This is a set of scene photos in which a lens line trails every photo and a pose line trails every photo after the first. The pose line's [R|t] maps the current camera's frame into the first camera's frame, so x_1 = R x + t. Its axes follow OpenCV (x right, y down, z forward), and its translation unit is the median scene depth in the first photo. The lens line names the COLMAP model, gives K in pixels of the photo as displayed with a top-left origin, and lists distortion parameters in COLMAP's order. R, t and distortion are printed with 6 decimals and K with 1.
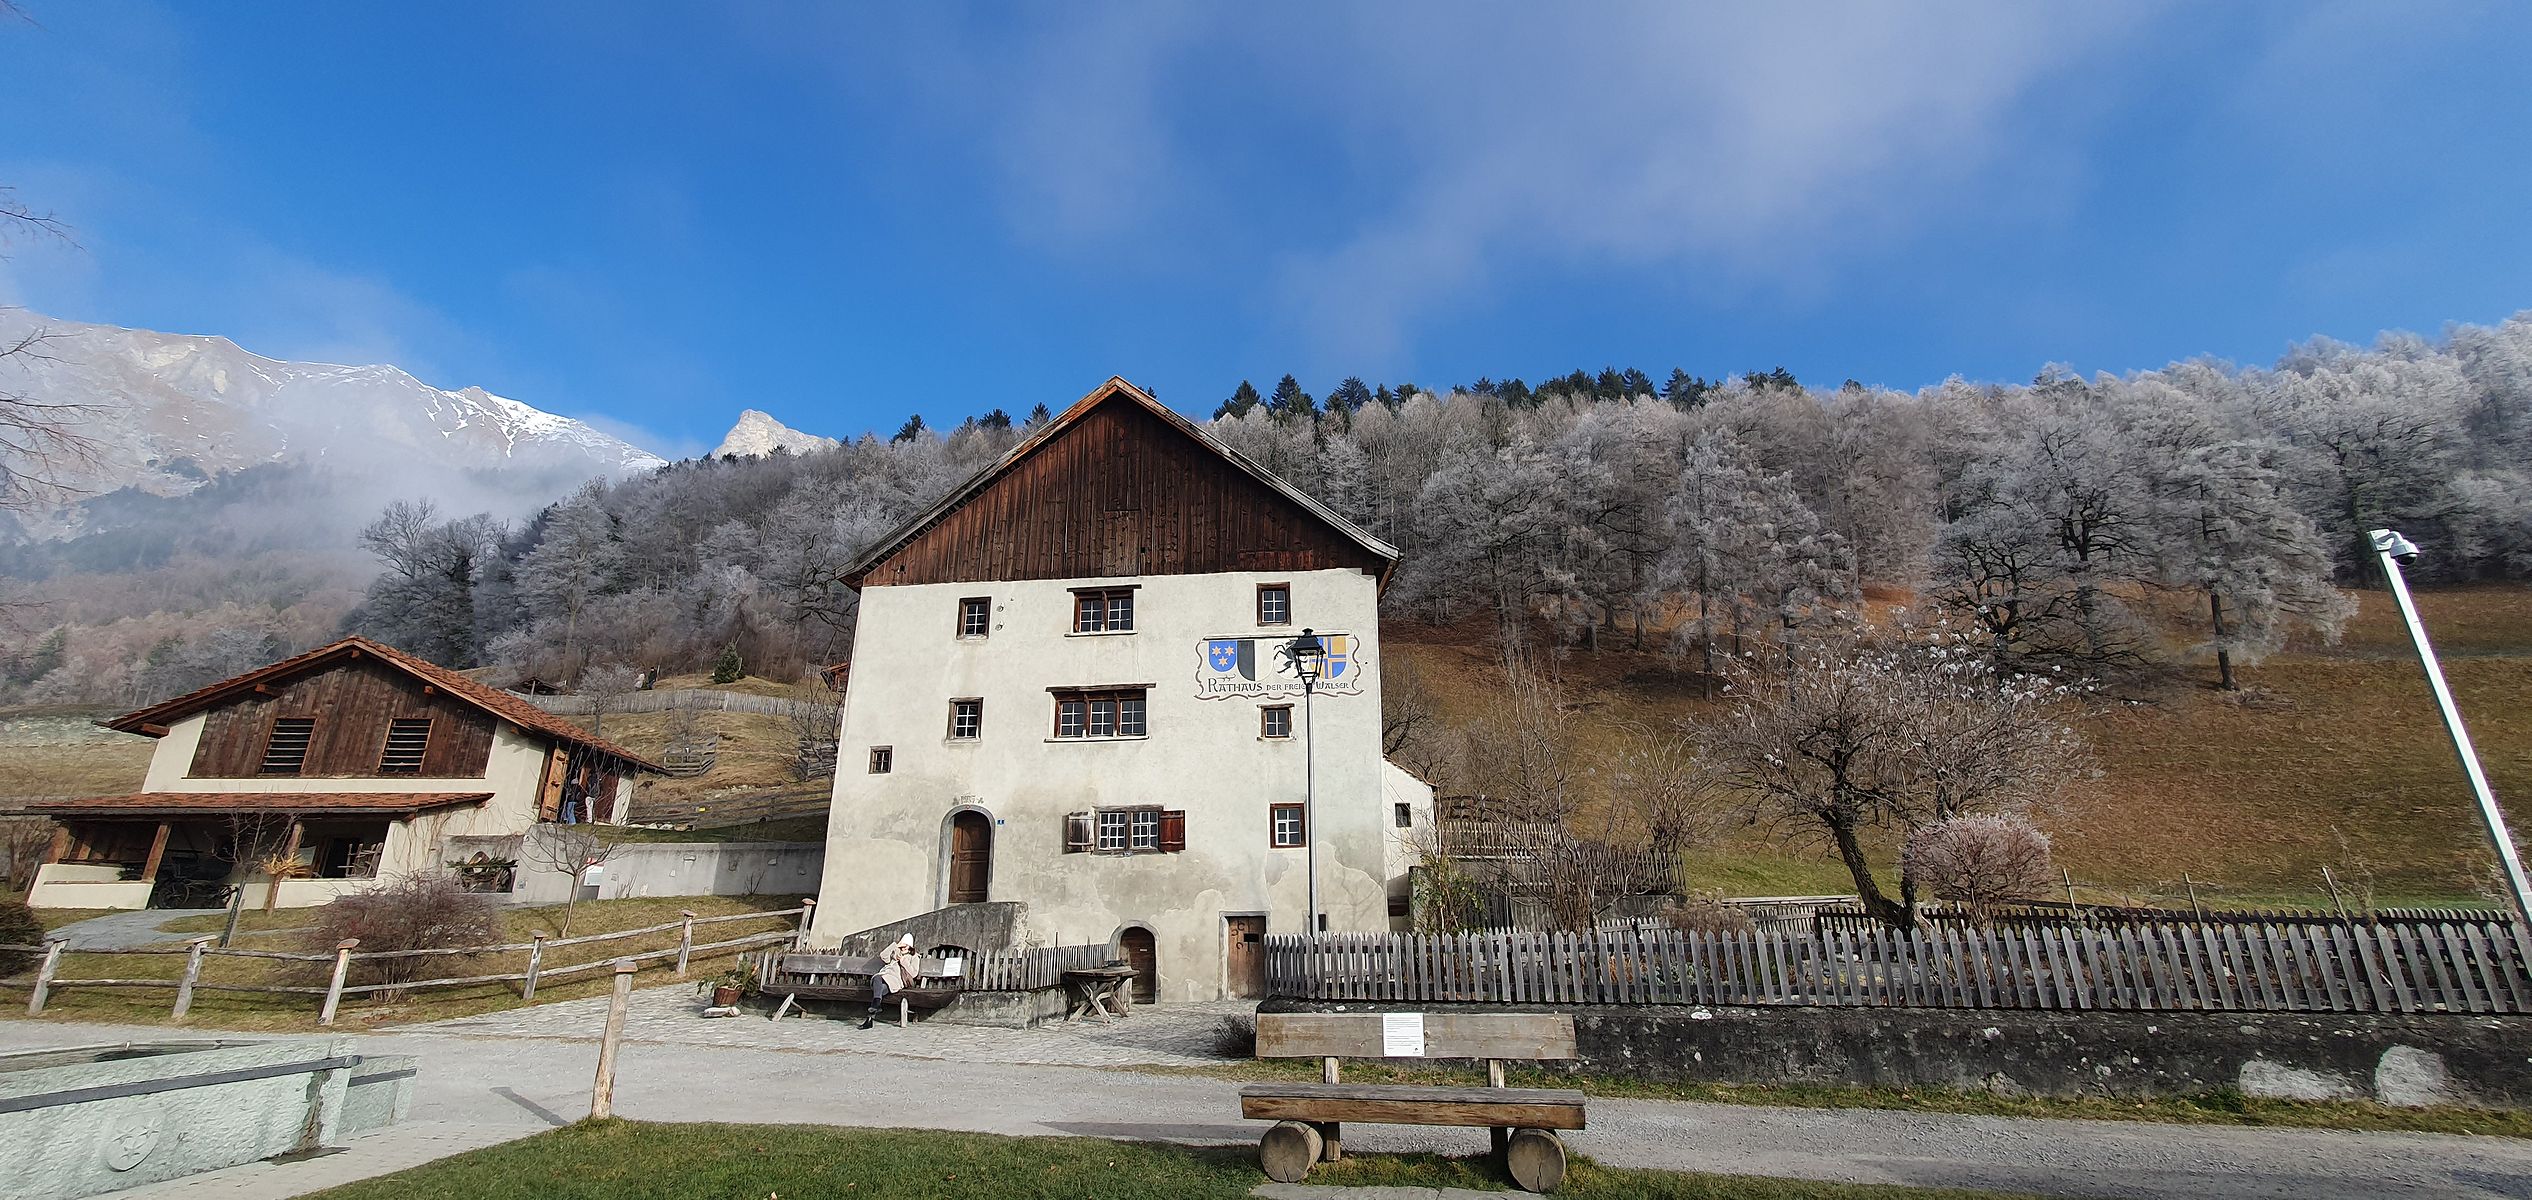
lens RADIAL K [[968.8, 0, 1267.4], [0, 968.8, 589.7], [0, 0, 1]] dist [-0.000991, -0.000136]
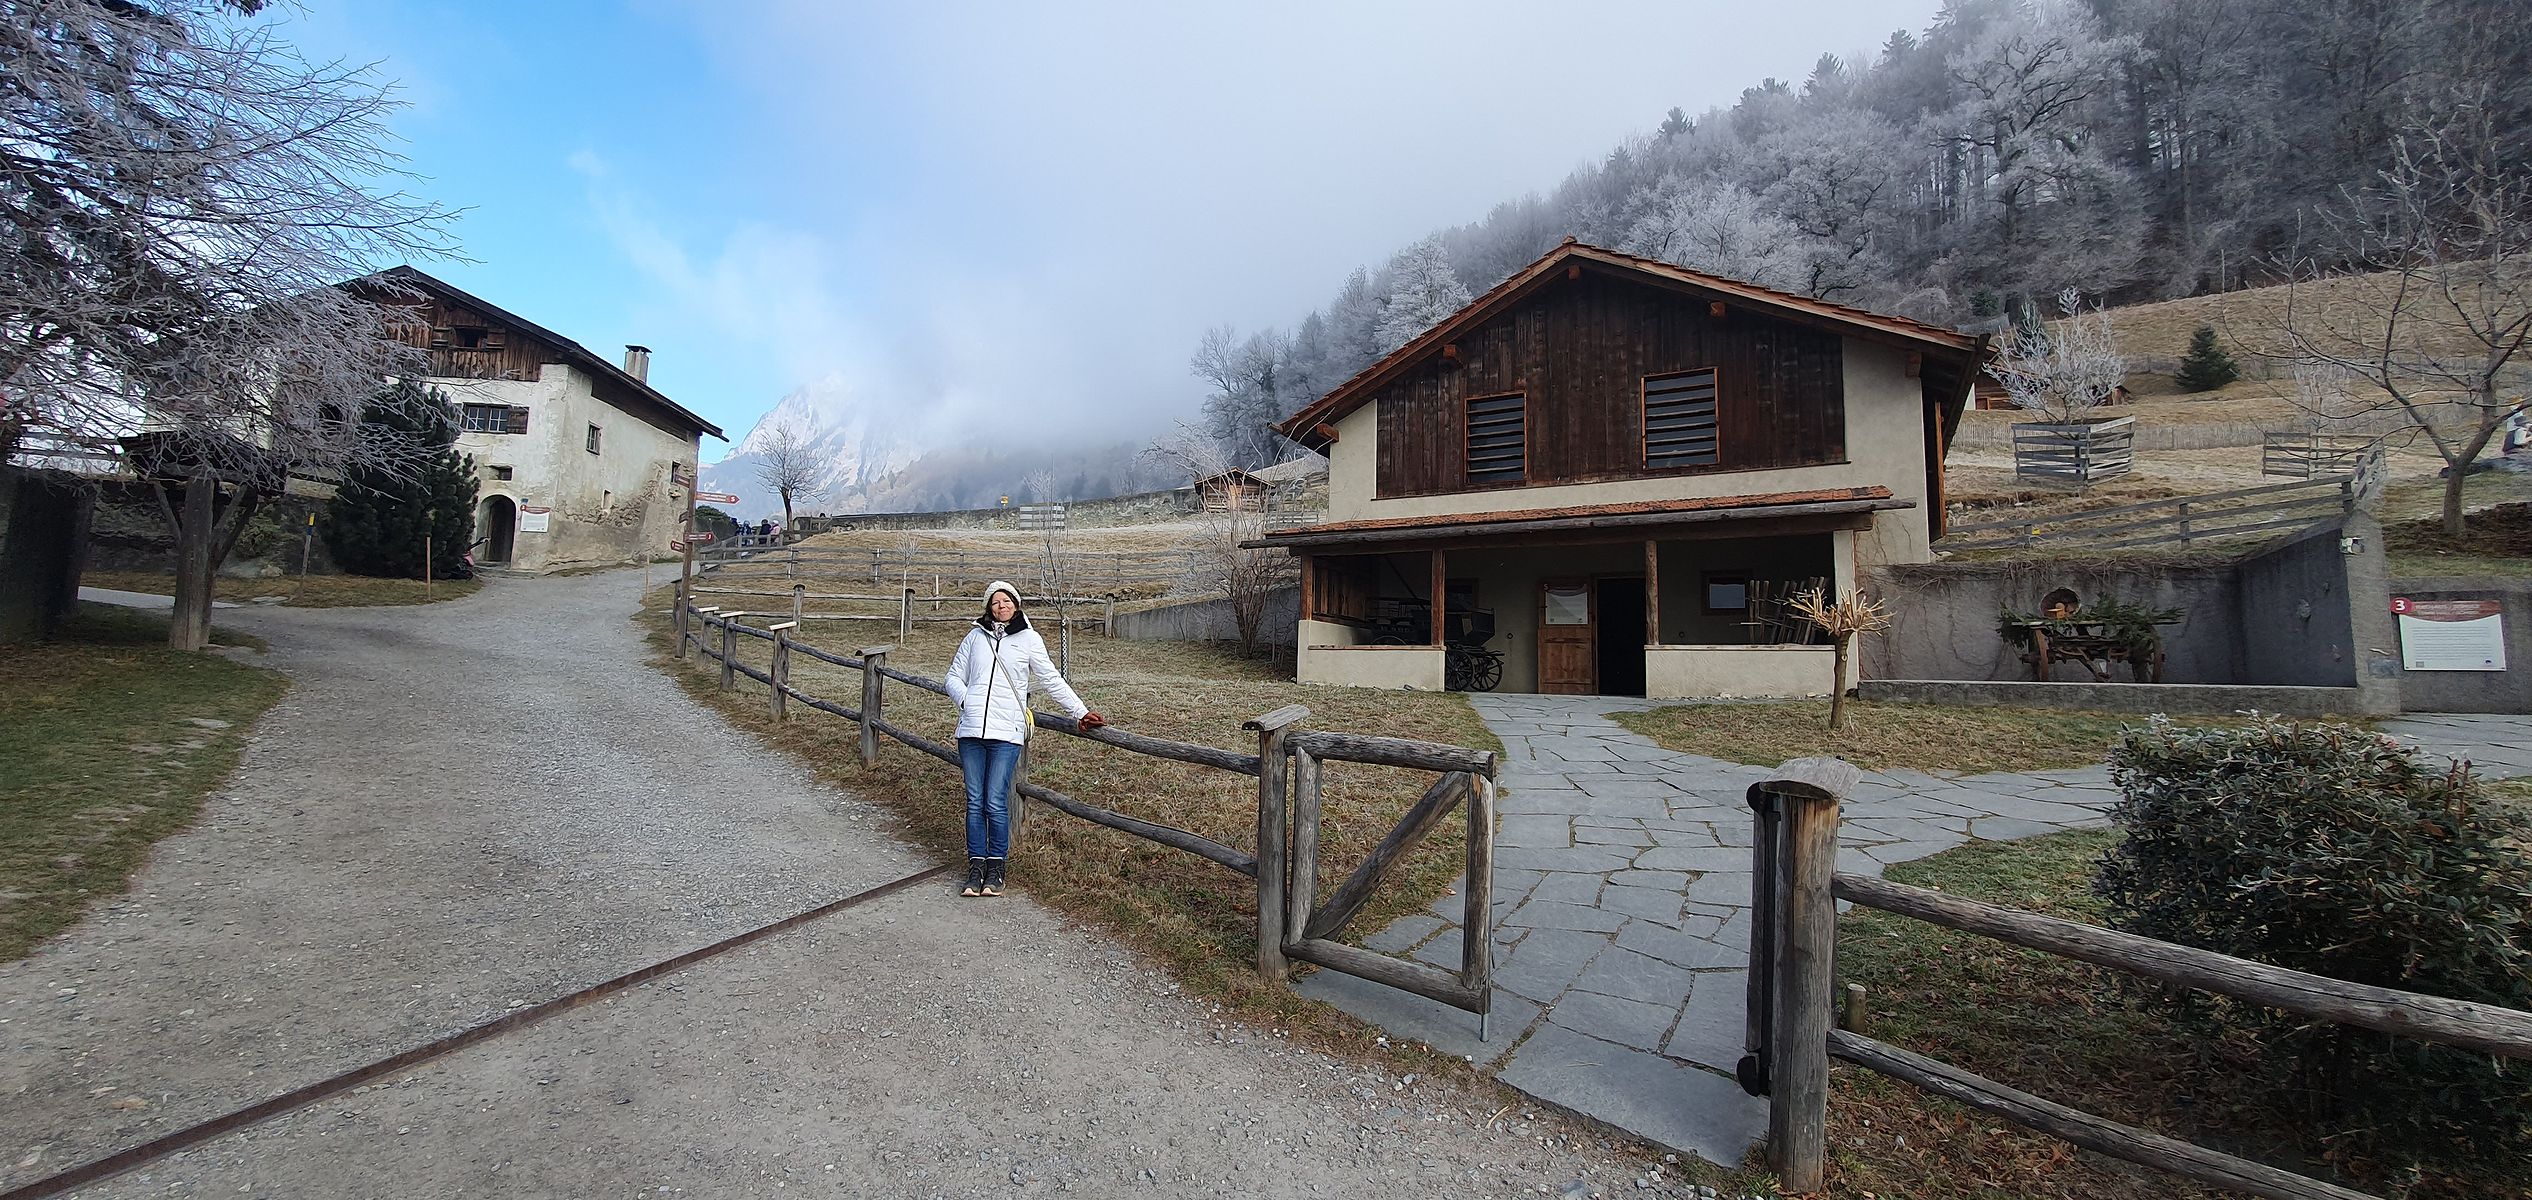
lens RADIAL K [[968.8, 0, 1267.4], [0, 968.8, 589.7], [0, 0, 1]] dist [-0.000991, -0.000136]
pose [[0.792281, -0.018626, -0.609872, -0.757995], [0.153543, 0.973455, 0.169737, 0.128008], [0.590522, -0.228121, 0.774109, 0.415171]]
